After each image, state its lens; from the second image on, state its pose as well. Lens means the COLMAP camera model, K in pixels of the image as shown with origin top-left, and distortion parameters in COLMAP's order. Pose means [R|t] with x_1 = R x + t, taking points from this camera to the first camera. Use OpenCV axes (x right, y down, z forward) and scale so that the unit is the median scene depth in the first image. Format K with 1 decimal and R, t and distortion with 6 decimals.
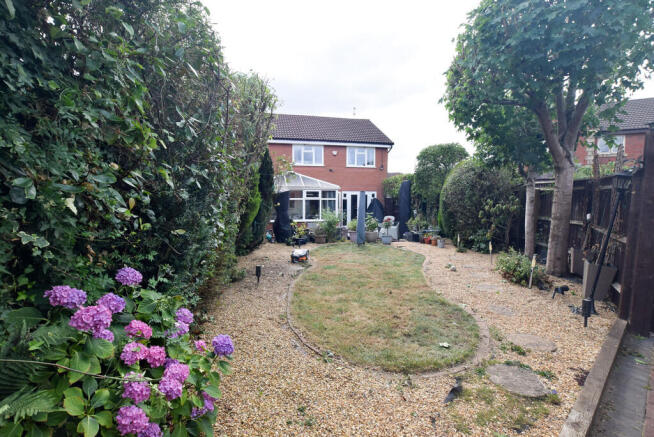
lens RADIAL K [[290.3, 0, 326.5], [0, 290.3, 222.3], [0, 0, 1]] dist [-0.024312, 0.000063]
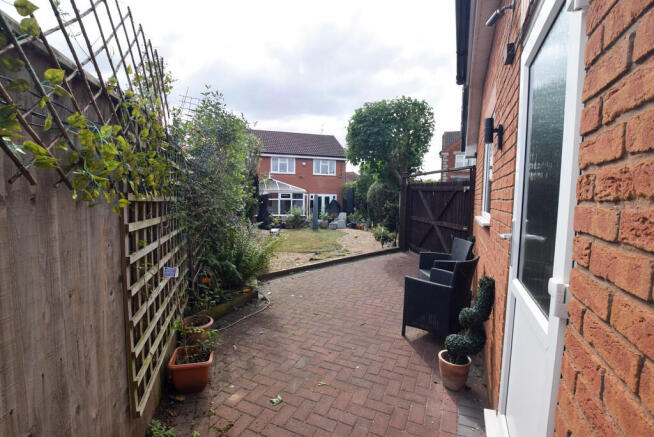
lens RADIAL K [[290.3, 0, 326.5], [0, 290.3, 222.3], [0, 0, 1]] dist [-0.024312, 0.000063]
pose [[0.997232, 0.004814, 0.074199, 0.040841], [-0.004523, 0.999981, -0.004087, 0.030357], [-0.074218, 0.003740, 0.997235, -0.355380]]
